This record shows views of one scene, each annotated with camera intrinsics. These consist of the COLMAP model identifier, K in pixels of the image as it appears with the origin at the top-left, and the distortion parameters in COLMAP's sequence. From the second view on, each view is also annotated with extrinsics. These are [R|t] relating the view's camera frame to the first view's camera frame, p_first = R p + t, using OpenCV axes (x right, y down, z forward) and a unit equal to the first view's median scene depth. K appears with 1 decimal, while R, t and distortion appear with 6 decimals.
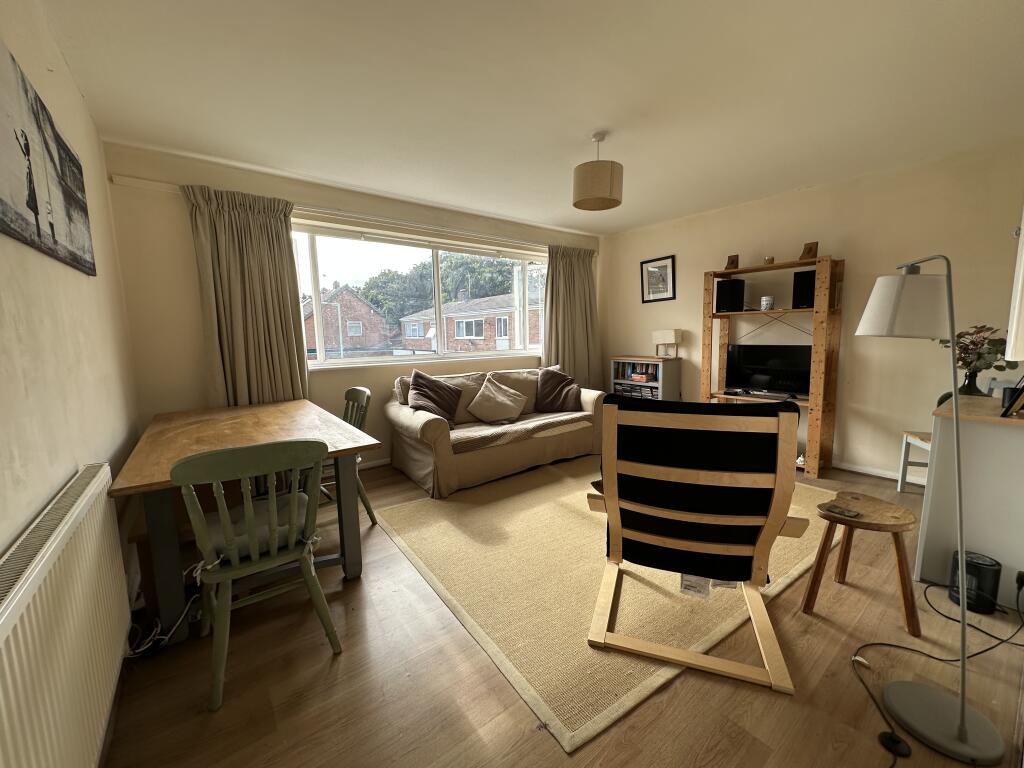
lens RADIAL K [[412.0, 0, 524.2], [0, 412.0, 384.0], [0, 0, 1]] dist [0.000760, 0.000123]
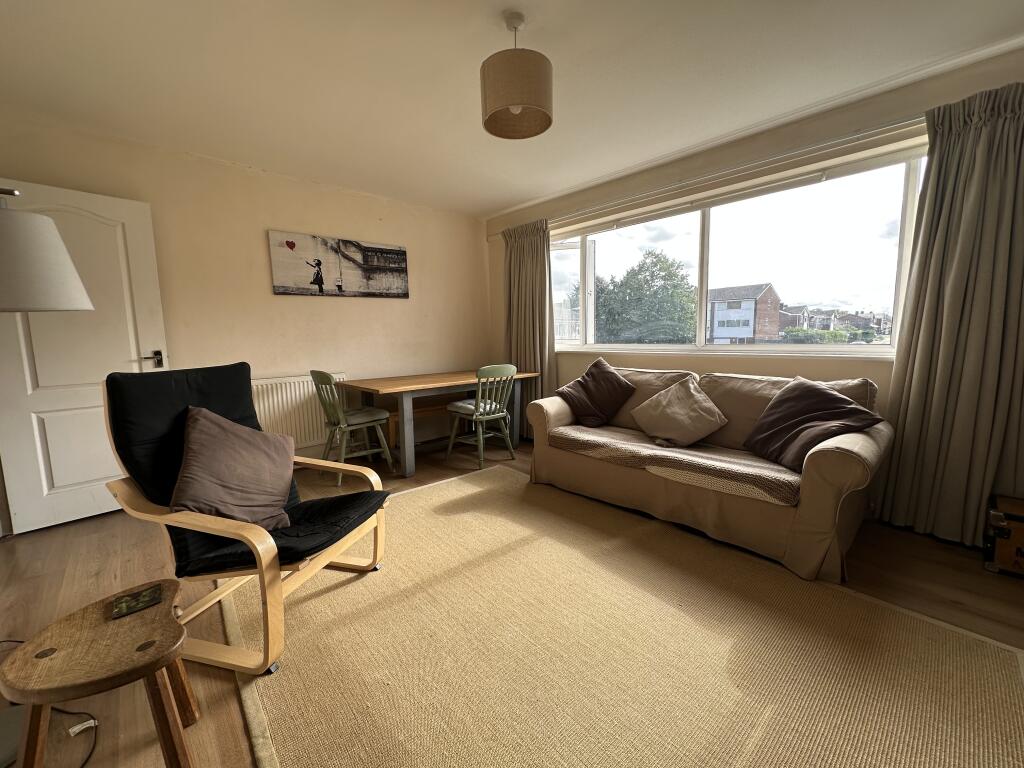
lens RADIAL K [[417.6, 0, 510.8], [0, 417.6, 387.8], [0, 0, 1]] dist [-0.000646, 0.006094]
pose [[0.086810, 0.139561, -0.986401, 0.850481], [-0.108255, 0.985597, 0.129920, -0.088771], [0.990326, 0.095505, 0.100668, 0.887534]]
